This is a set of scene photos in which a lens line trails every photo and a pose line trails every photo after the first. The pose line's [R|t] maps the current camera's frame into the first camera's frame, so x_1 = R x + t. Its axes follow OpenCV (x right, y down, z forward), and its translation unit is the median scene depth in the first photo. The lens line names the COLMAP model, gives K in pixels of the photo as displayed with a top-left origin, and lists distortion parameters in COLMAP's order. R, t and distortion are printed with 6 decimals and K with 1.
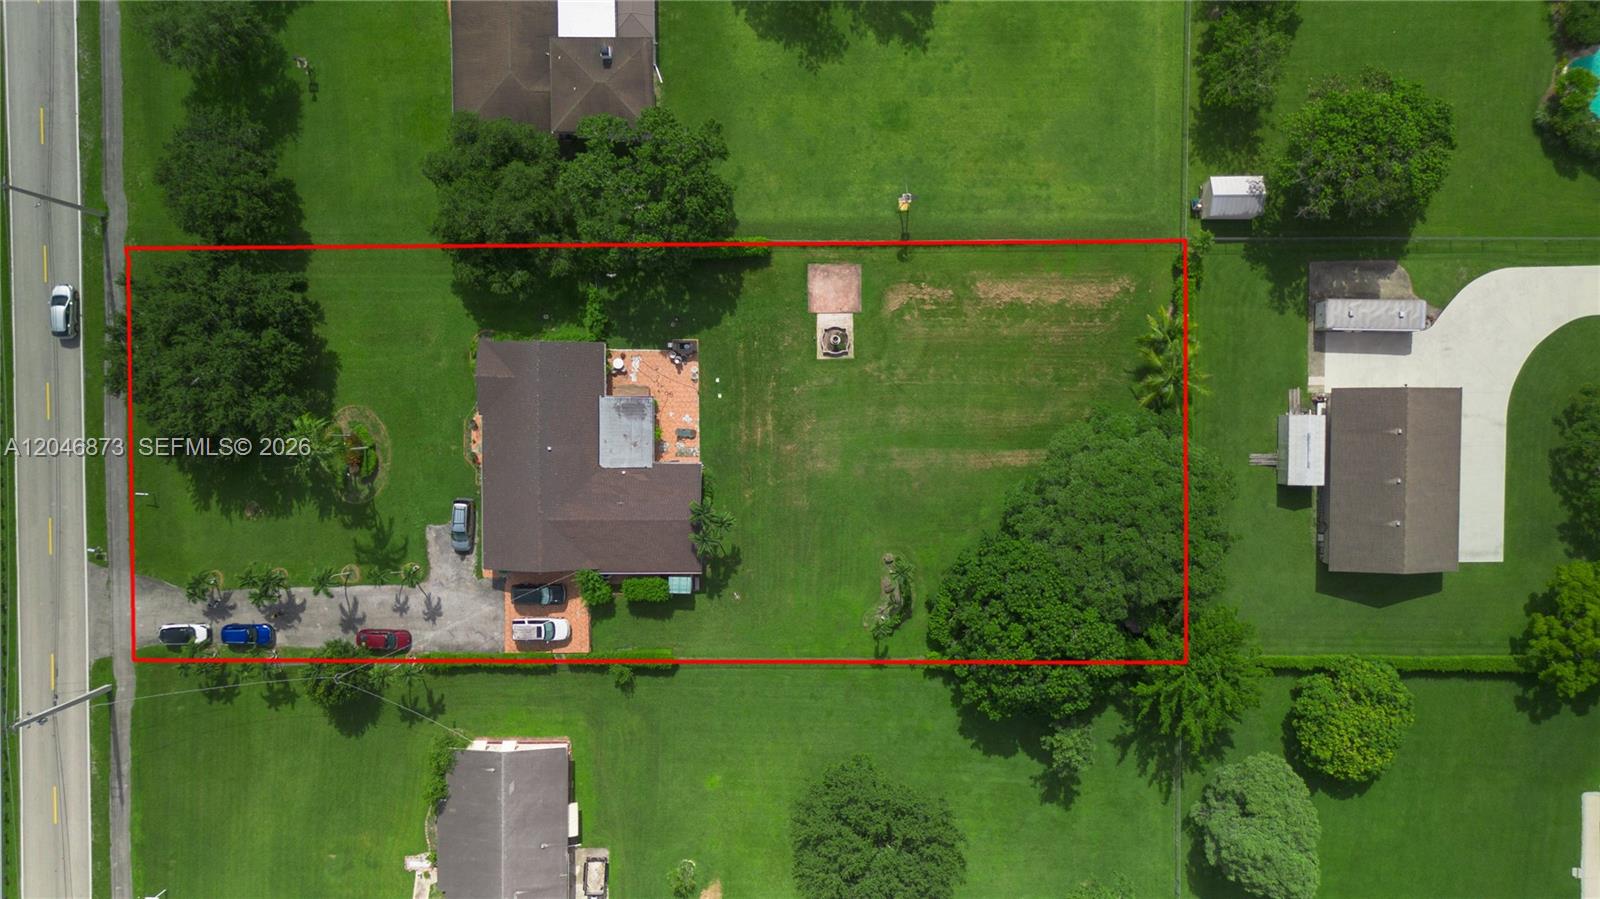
lens RADIAL K [[1123.4, 0, 809.1], [0, 1123.4, 449.3], [0, 0, 1]] dist [0.062057, -0.062002]
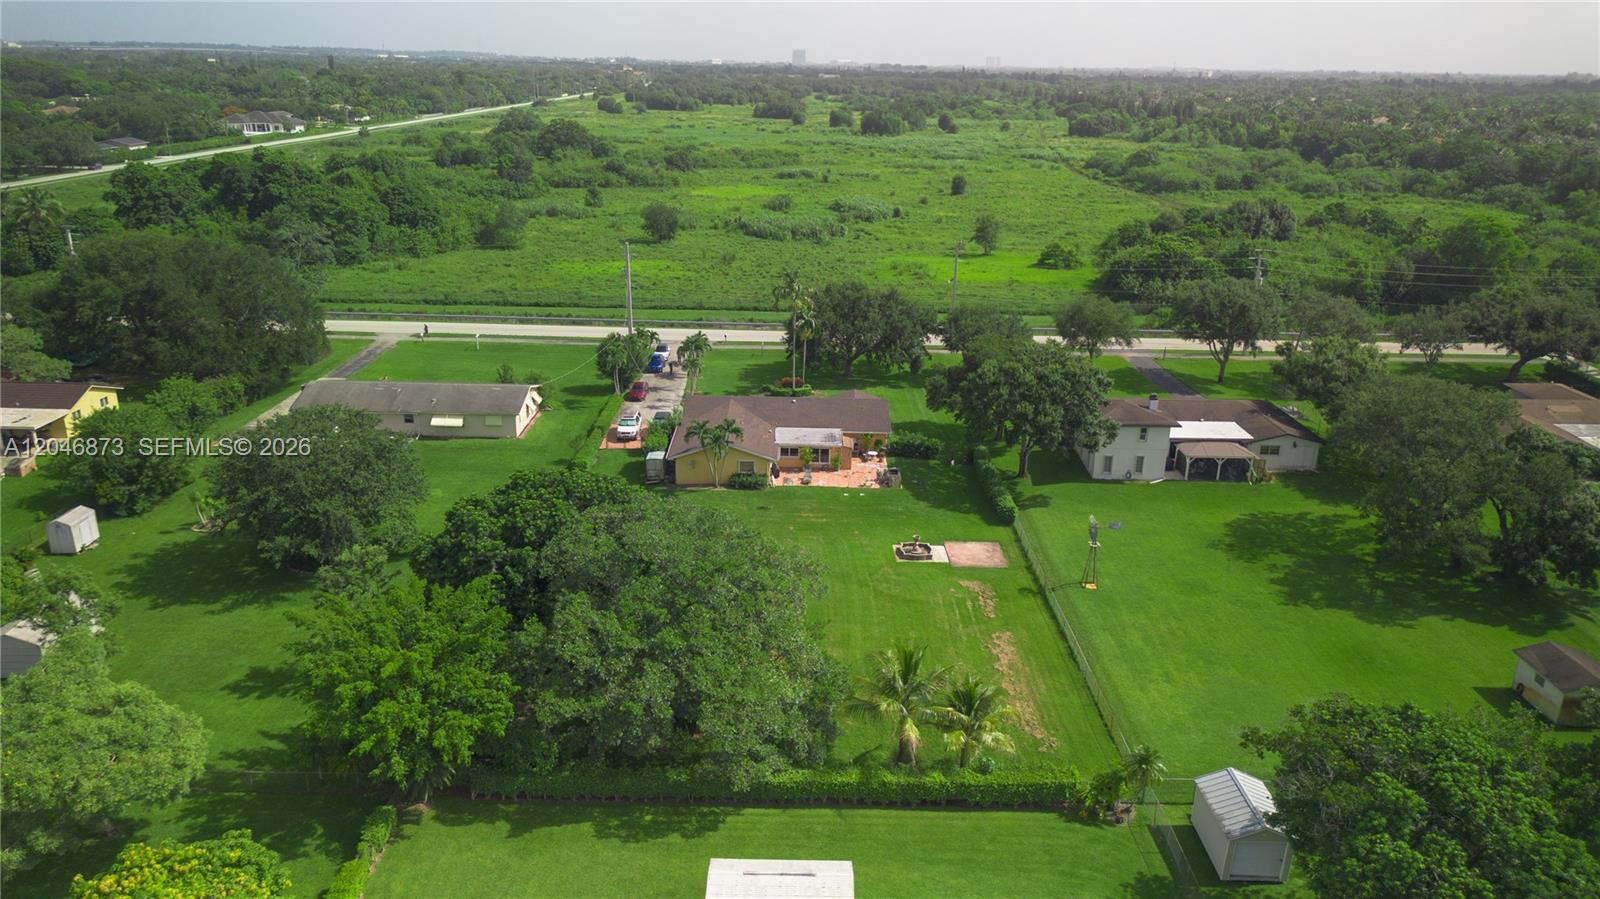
lens RADIAL K [[1132.9, 0, 805.6], [0, 1132.9, 454.7], [0, 0, 1]] dist [0.073876, -0.074292]
pose [[0.003604, 0.329138, -0.944275, 0.816191], [-0.998457, -0.051142, -0.021637, 0.009200], [-0.055414, 0.942896, 0.328445, 0.646826]]
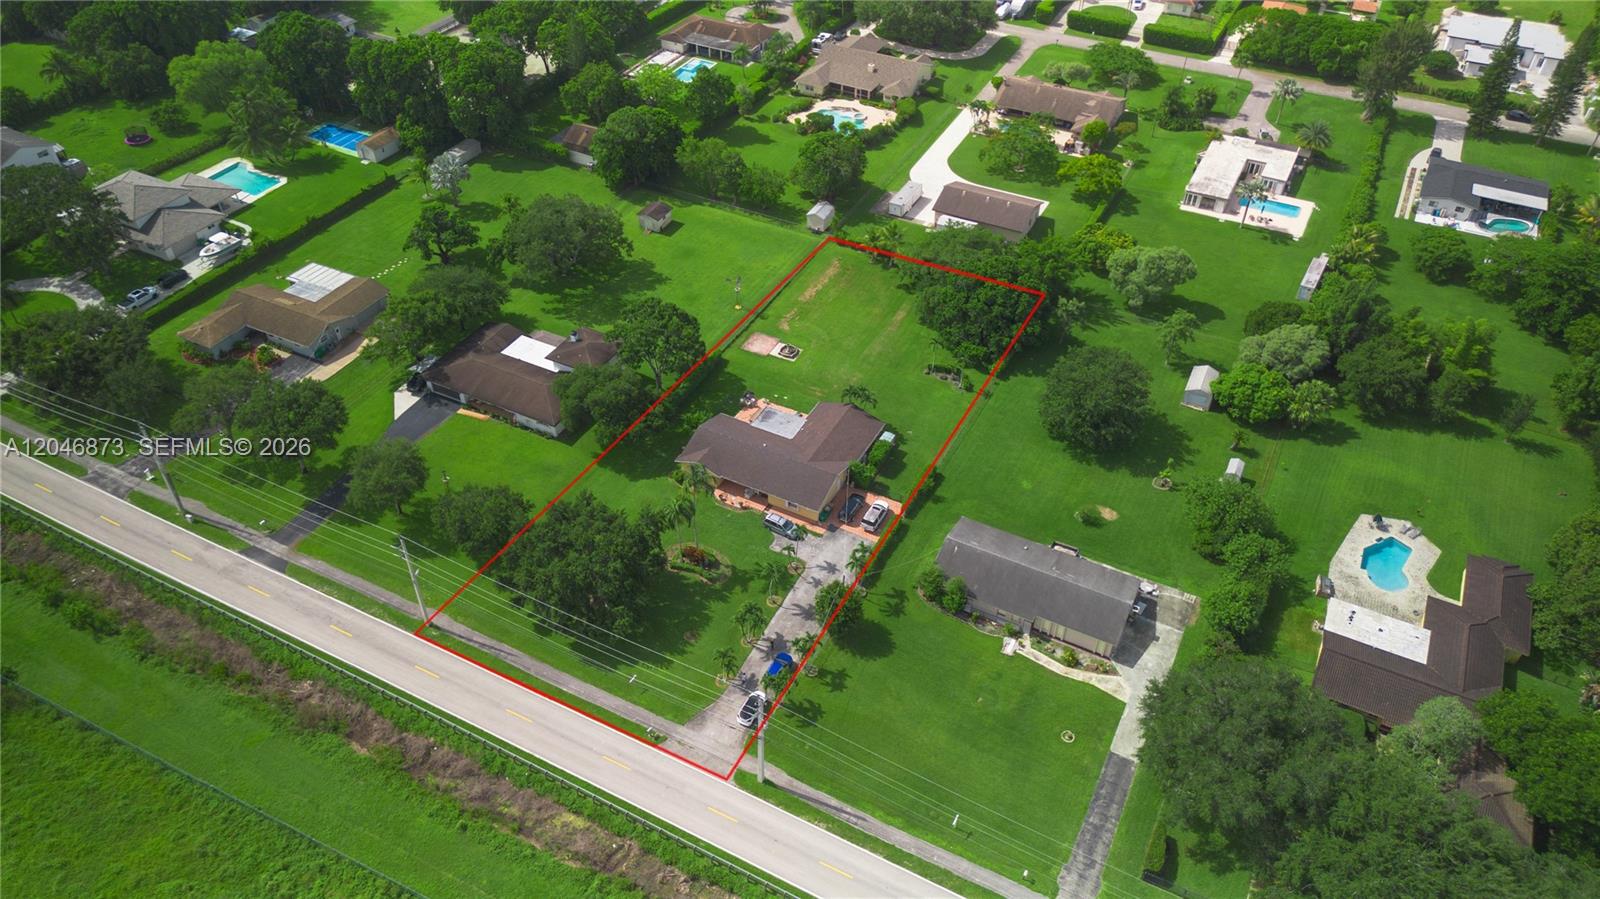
lens RADIAL K [[1132.9, 0, 805.6], [0, 1132.9, 454.7], [0, 0, 1]] dist [0.073876, -0.074292]
pose [[0.454922, -0.586030, 0.670533, -1.148358], [0.890304, 0.282284, -0.357316, 0.551257], [0.020117, 0.759529, 0.650162, 0.051176]]
